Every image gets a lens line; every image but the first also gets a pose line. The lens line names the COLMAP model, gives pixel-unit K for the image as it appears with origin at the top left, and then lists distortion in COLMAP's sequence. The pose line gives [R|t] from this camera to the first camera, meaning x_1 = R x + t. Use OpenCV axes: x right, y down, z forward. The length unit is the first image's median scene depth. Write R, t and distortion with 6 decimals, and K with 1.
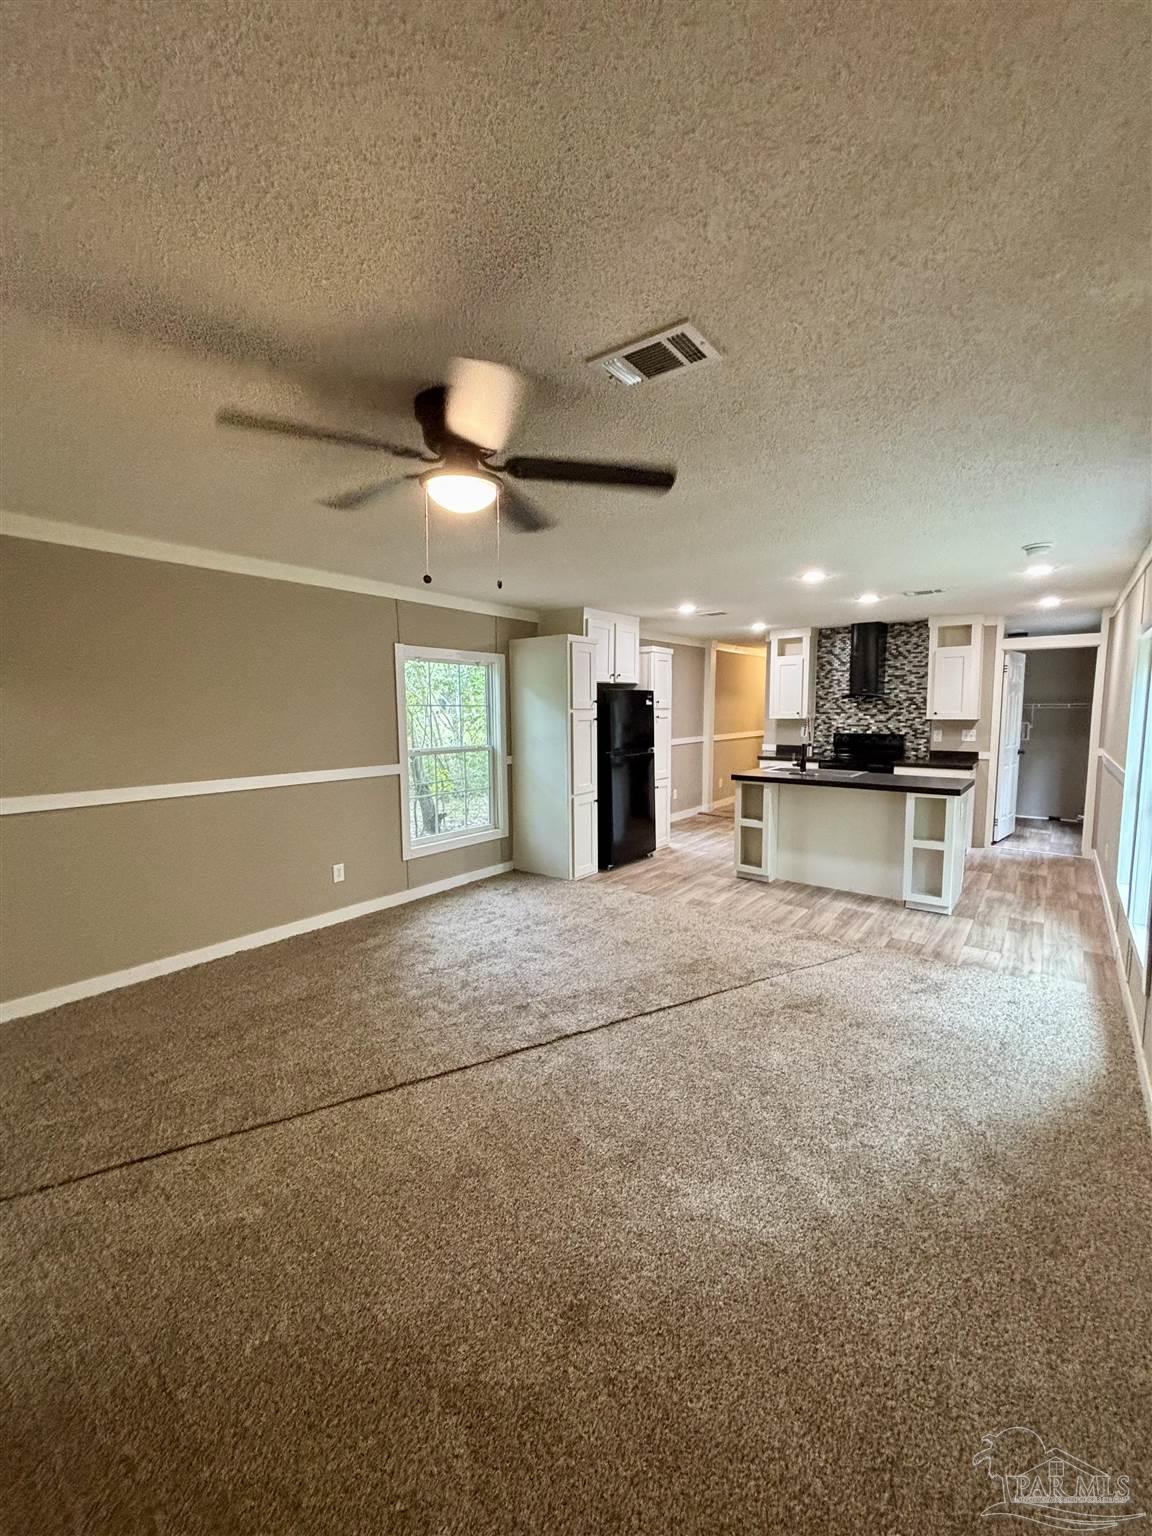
lens RADIAL K [[613.7, 0, 576.0], [0, 613.7, 768.0], [0, 0, 1]] dist [0.001215, -0.000233]
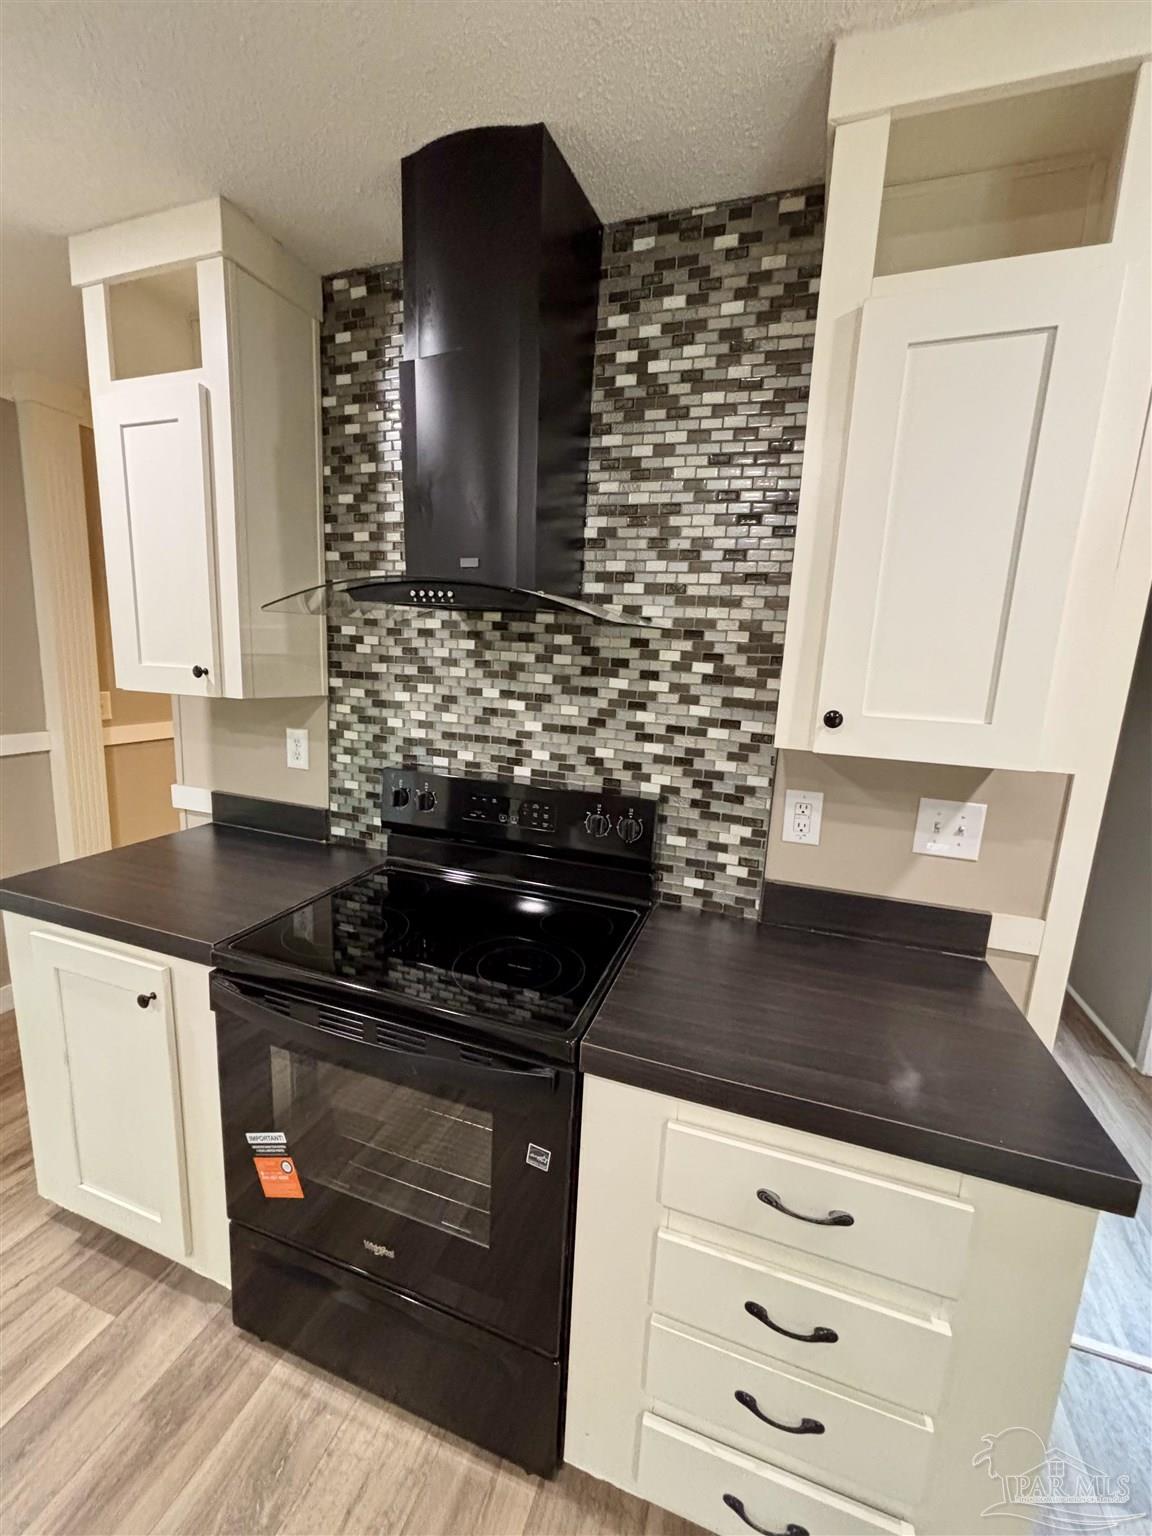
lens RADIAL K [[613.7, 0, 576.0], [0, 613.7, 768.0], [0, 0, 1]] dist [0.001215, -0.000233]
pose [[0.945438, -0.007314, 0.325720, 0.499329], [-0.022662, 0.995850, 0.088138, -0.094786], [-0.325013, -0.090711, 0.941349, 0.923063]]
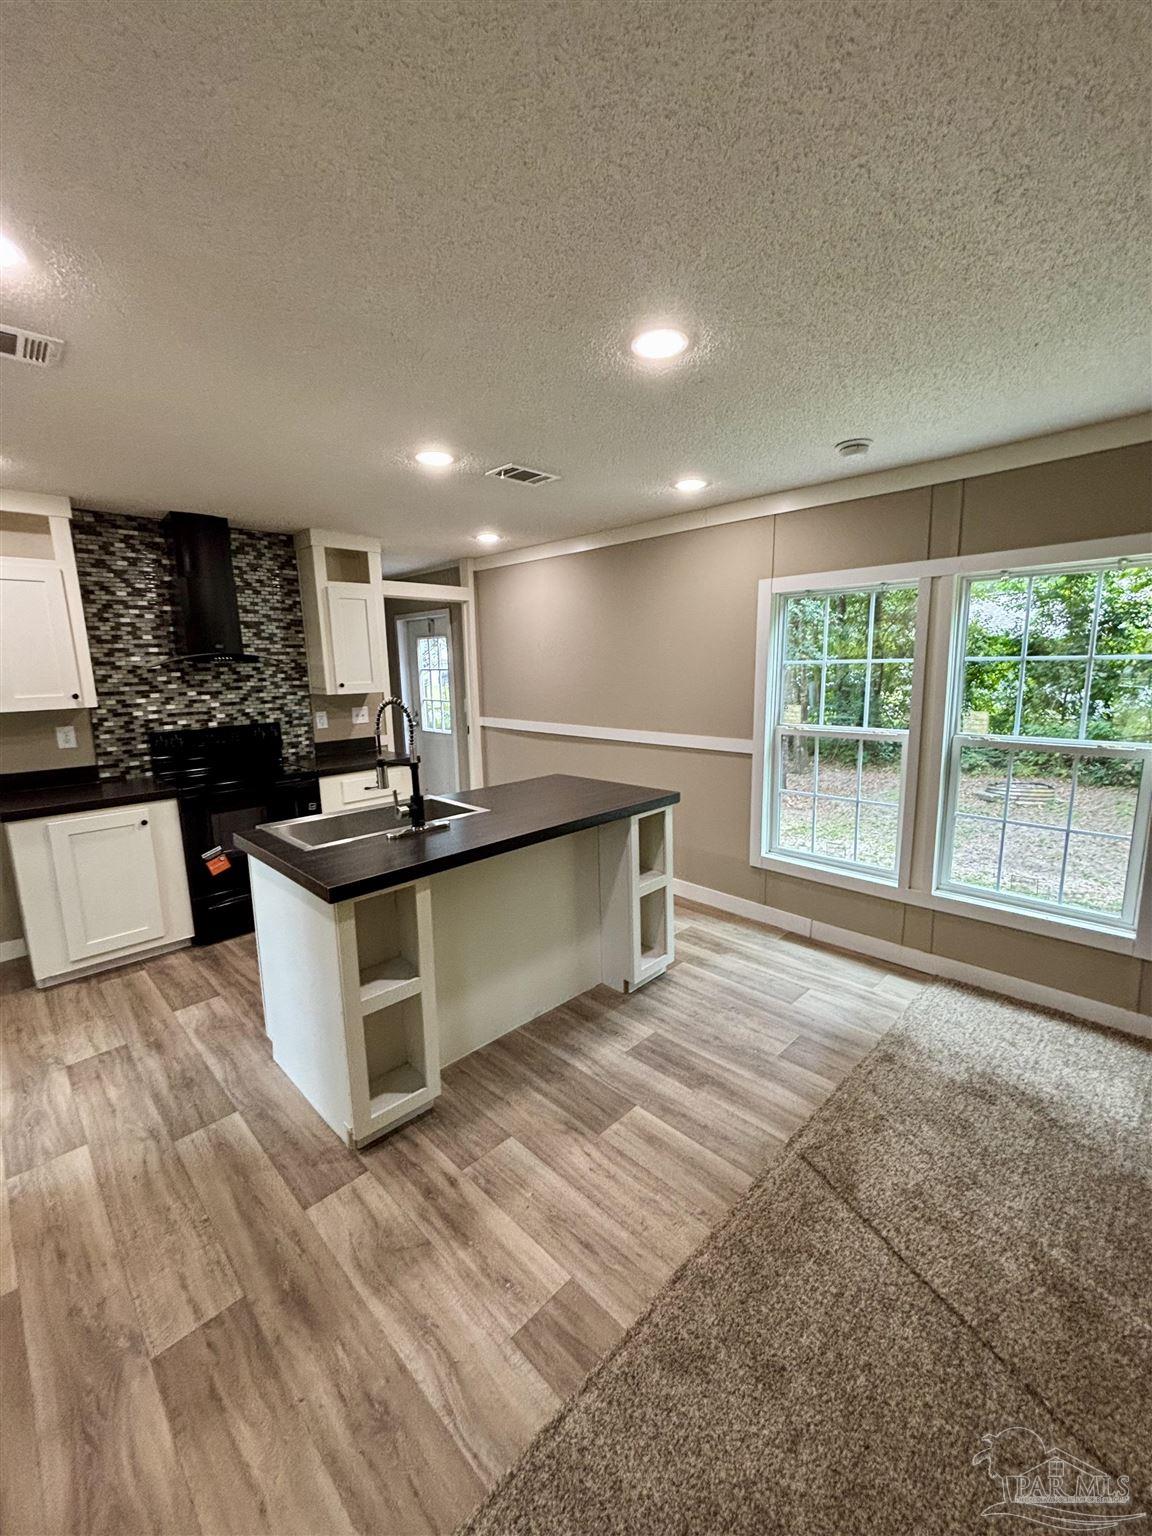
lens RADIAL K [[619.4, 0, 576.0], [0, 619.4, 768.0], [0, 0, 1]] dist [-0.001767, 0.002894]
pose [[0.125263, -0.165611, 0.978203, -0.038616], [0.119190, 0.981340, 0.150880, -0.076734], [-0.984938, 0.097692, 0.142665, 0.712979]]
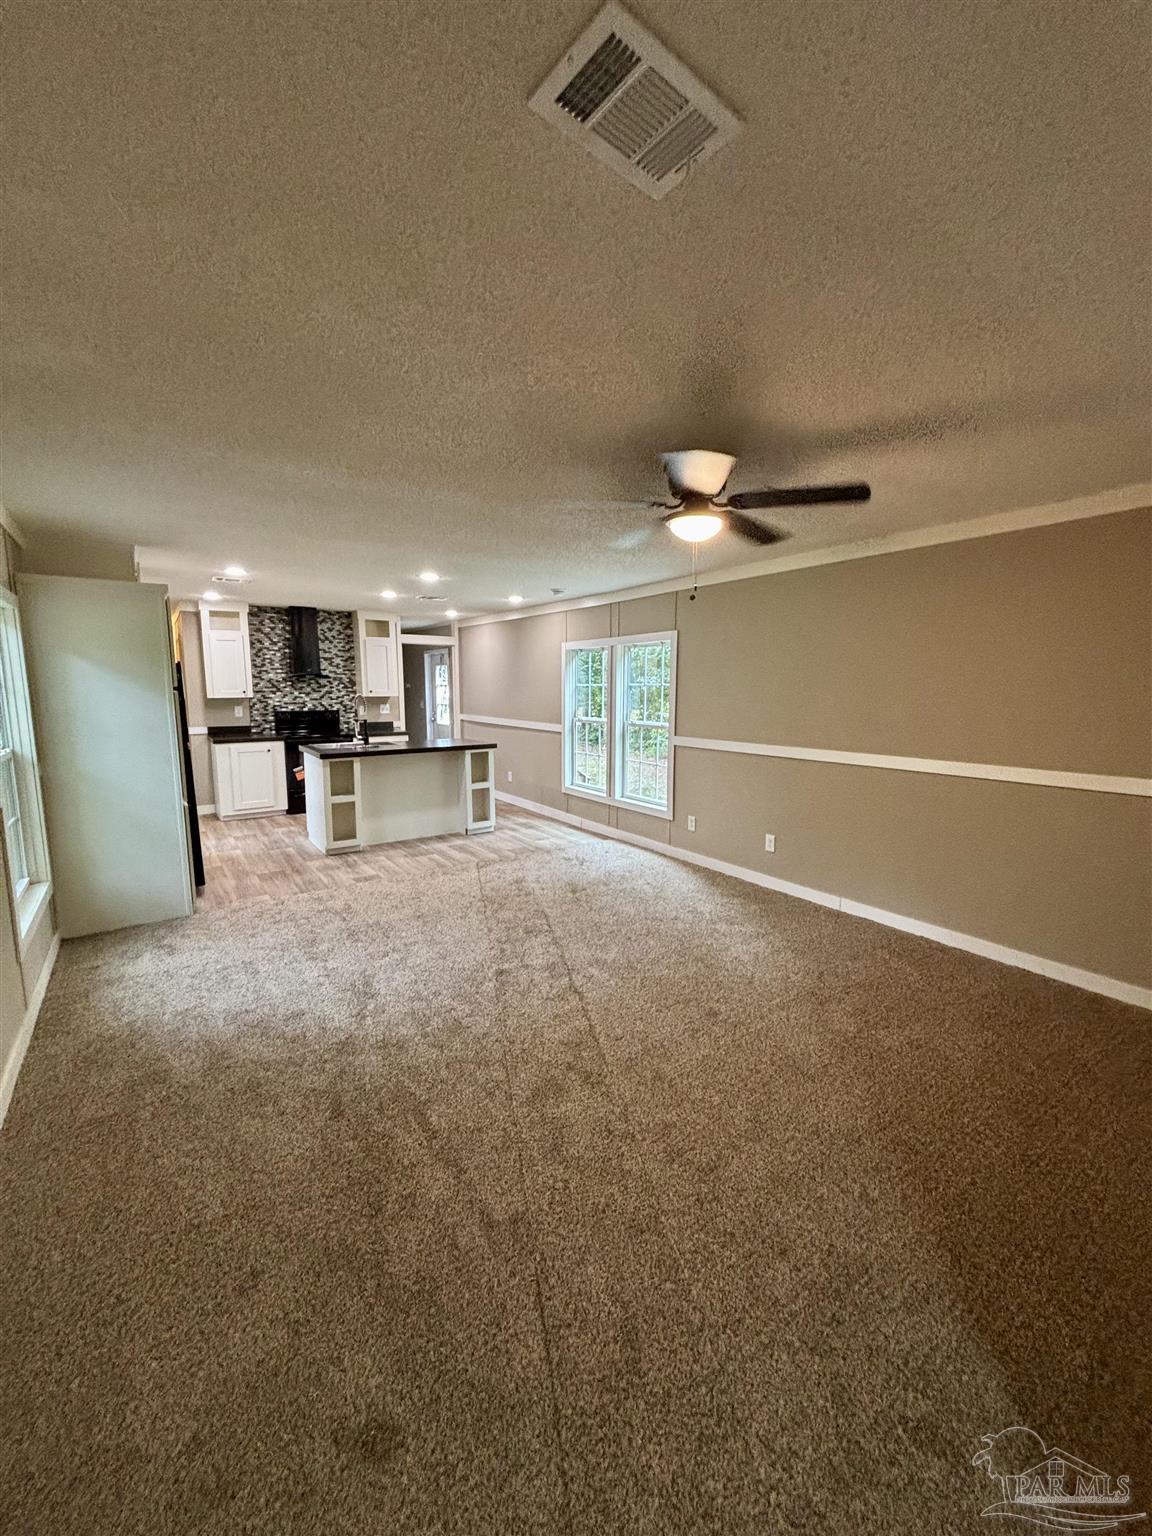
lens RADIAL K [[612.0, 0, 584.8], [0, 612.0, 769.0], [0, 0, 1]] dist [0.000524, -0.000090]
pose [[0.280272, -0.125376, 0.951698, -0.496530], [0.090986, 0.990440, 0.103684, -0.025357], [-0.955599, 0.057531, 0.289000, 0.269464]]
